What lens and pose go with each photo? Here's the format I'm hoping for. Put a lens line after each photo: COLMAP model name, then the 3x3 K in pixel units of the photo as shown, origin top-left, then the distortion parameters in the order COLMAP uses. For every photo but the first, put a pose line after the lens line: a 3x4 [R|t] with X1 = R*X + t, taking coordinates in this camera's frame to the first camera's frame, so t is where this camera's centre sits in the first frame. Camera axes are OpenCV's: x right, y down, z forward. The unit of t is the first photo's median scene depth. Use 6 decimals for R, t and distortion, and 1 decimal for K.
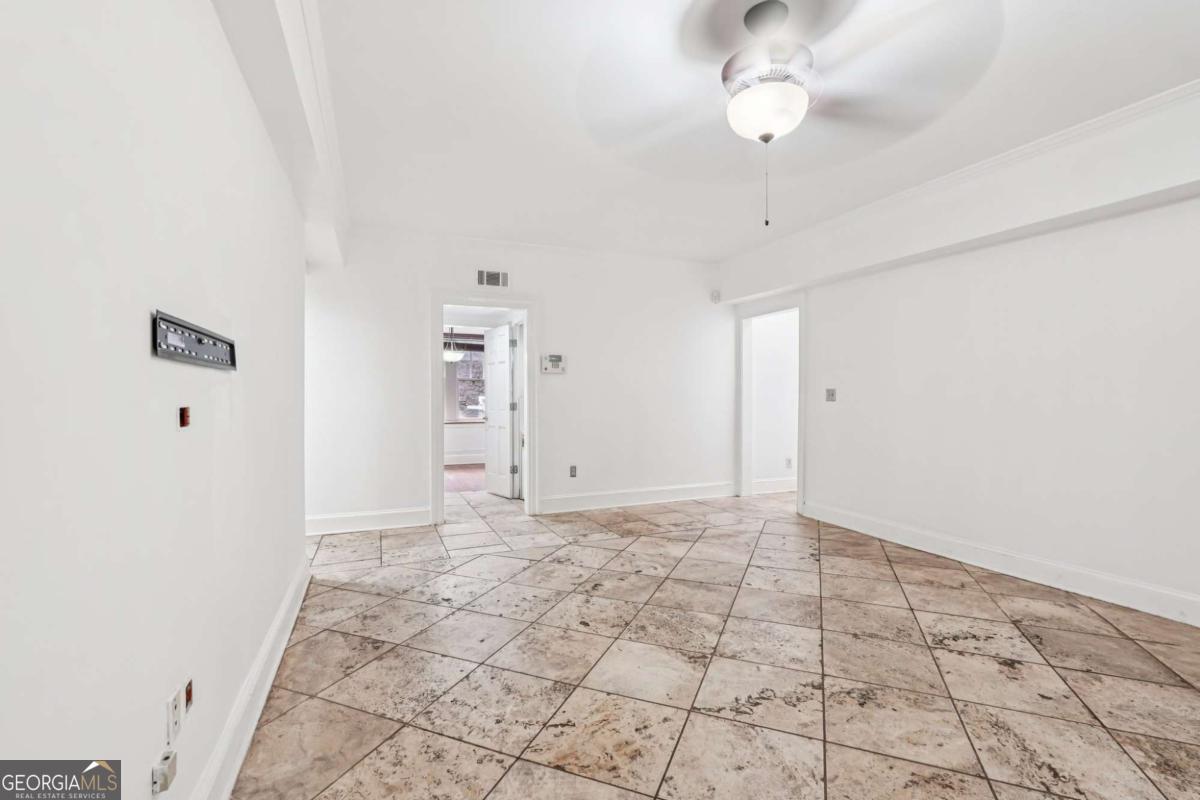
lens RADIAL K [[532.6, 0, 605.9], [0, 532.6, 395.7], [0, 0, 1]] dist [-0.010780, 0.007944]
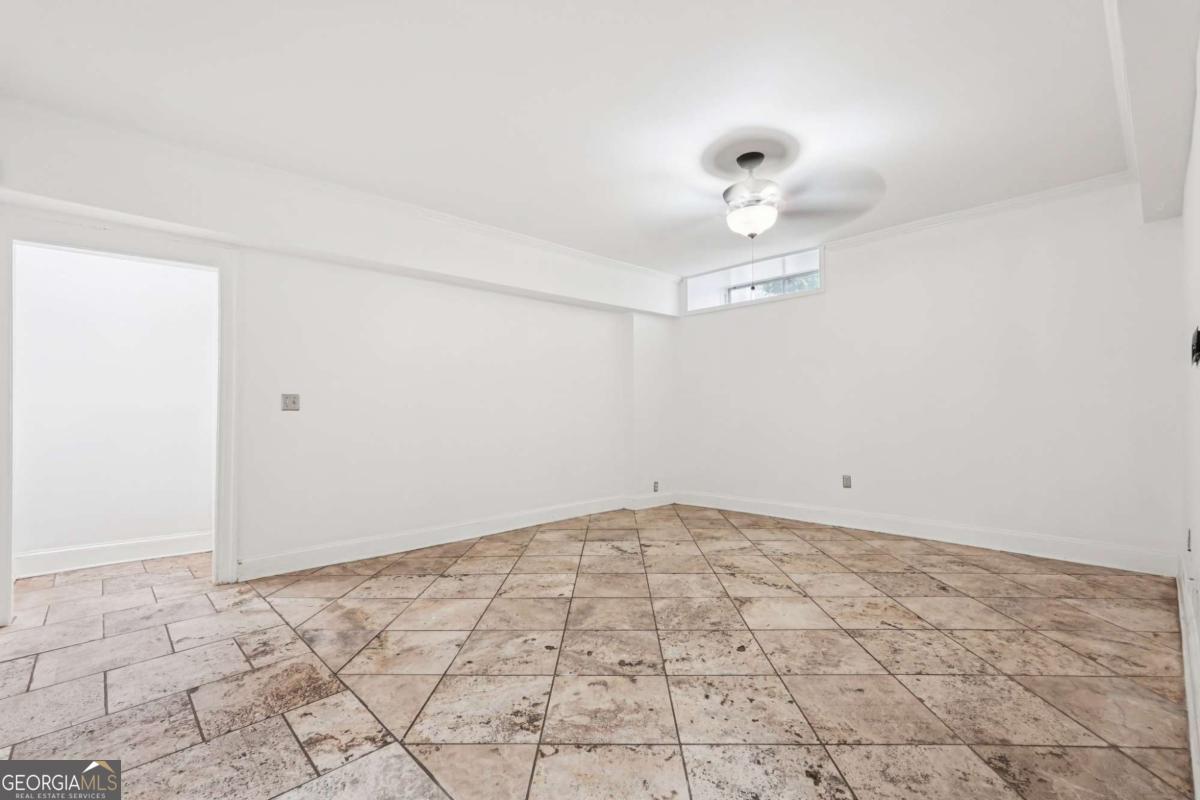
lens RADIAL K [[532.6, 0, 597.9], [0, 532.6, 406.8], [0, 0, 1]] dist [-0.010780, 0.007944]
pose [[-0.340614, 0.012850, 0.940115, -0.841344], [0.009363, 0.999903, -0.010274, 0.033389], [-0.940157, 0.005303, -0.340702, 1.608782]]
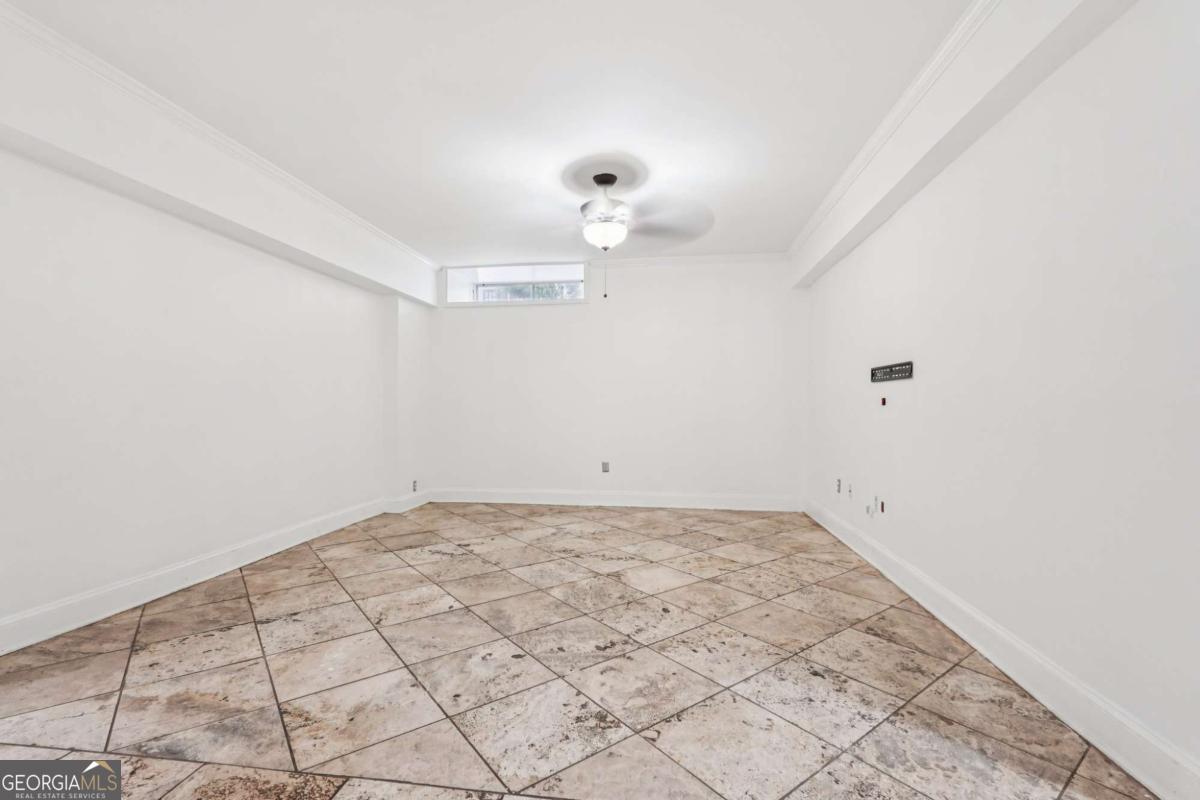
lens RADIAL K [[532.6, 0, 598.4], [0, 532.6, 404.1], [0, 0, 1]] dist [-0.010780, 0.007944]
pose [[-0.853711, -0.000049, 0.520747, -0.490619], [-0.003501, 0.999978, -0.005647, 0.037195], [-0.520735, -0.006644, -0.853692, 2.056474]]
